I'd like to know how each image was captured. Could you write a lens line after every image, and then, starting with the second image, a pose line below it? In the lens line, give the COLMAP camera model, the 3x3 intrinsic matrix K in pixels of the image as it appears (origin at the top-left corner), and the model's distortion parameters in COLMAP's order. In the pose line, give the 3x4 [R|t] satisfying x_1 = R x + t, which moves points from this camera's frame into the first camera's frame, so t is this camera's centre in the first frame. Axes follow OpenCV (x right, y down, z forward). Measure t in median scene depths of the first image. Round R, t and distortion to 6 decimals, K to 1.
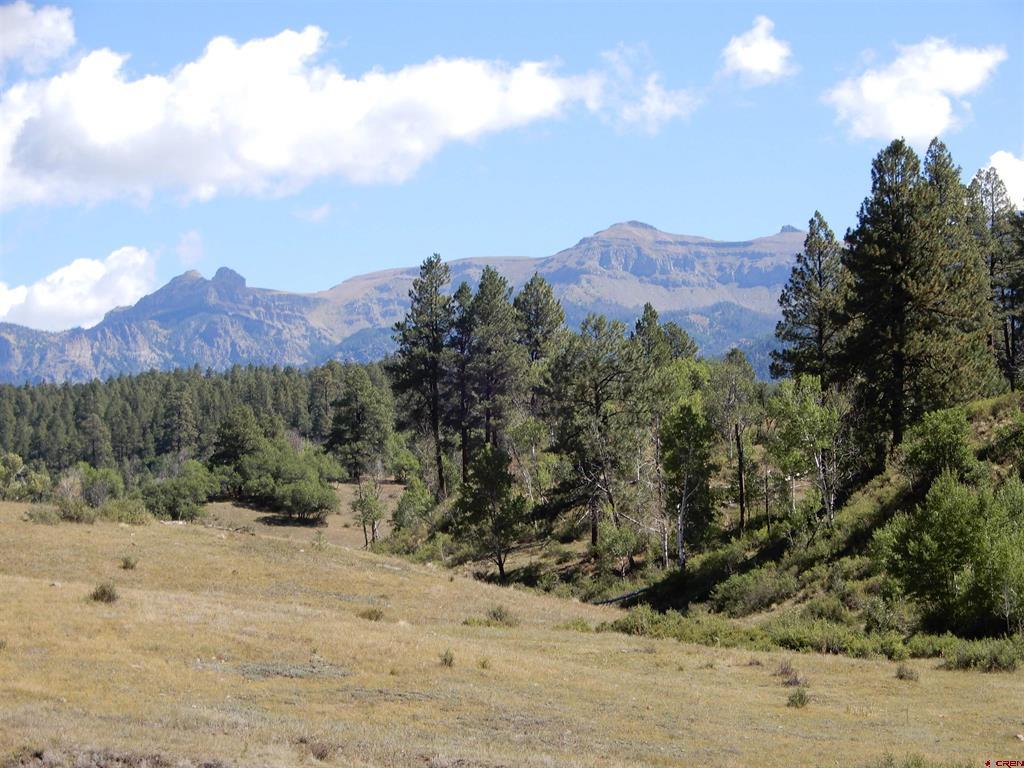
lens RADIAL K [[3062.0, 0, 548.4], [0, 3062.0, 433.4], [0, 0, 1]] dist [0.054096, 0.000000]
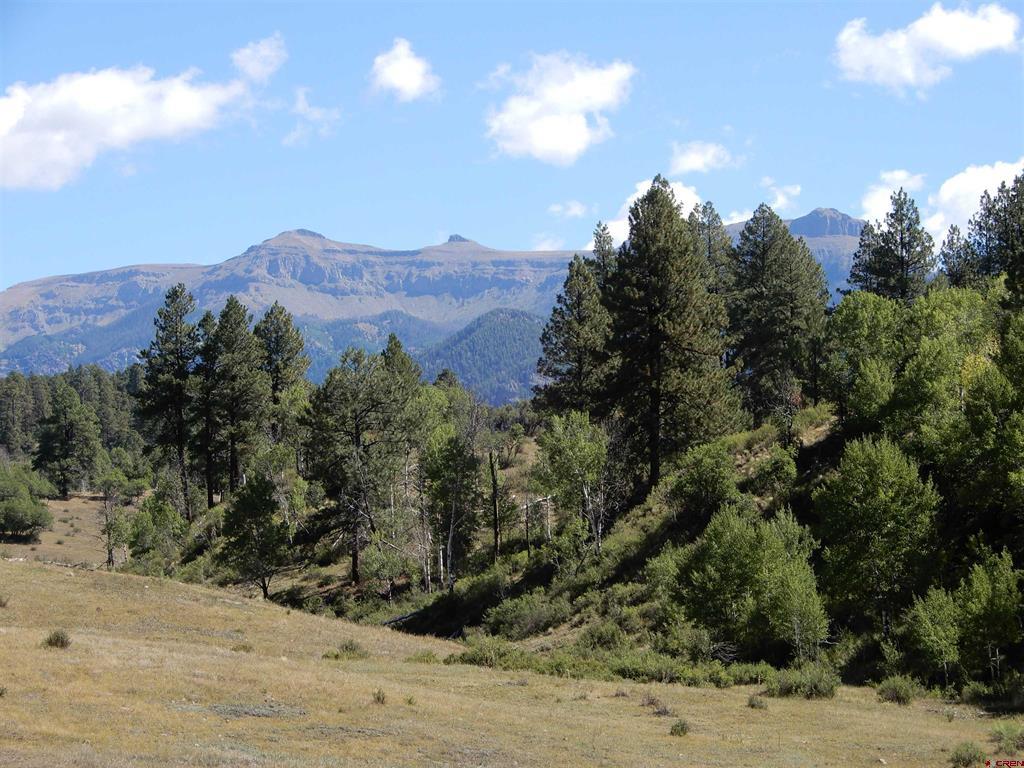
lens RADIAL K [[3062.0, 0, 516.7], [0, 3062.0, 393.3], [0, 0, 1]] dist [0.054096, 0.000000]
pose [[0.994979, 0.000890, 0.100079, -0.034590], [0.000626, 0.999886, -0.015118, -0.007579], [-0.100081, 0.015105, 0.994865, -0.046039]]
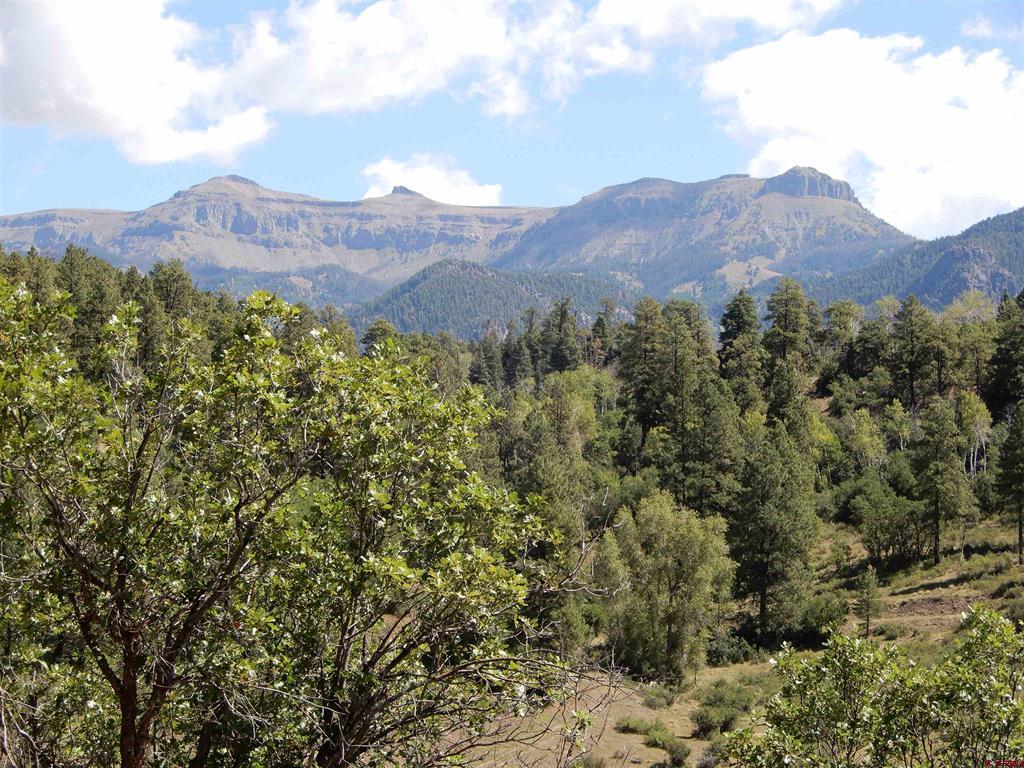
lens RADIAL K [[3062.0, 0, 513.2], [0, 3062.0, 385.5], [0, 0, 1]] dist [0.054096, 0.000000]
pose [[0.992454, 0.026135, 0.119802, 0.034020], [-0.025669, 0.999656, -0.005433, -0.041589], [-0.119903, 0.002316, 0.992783, 0.995803]]
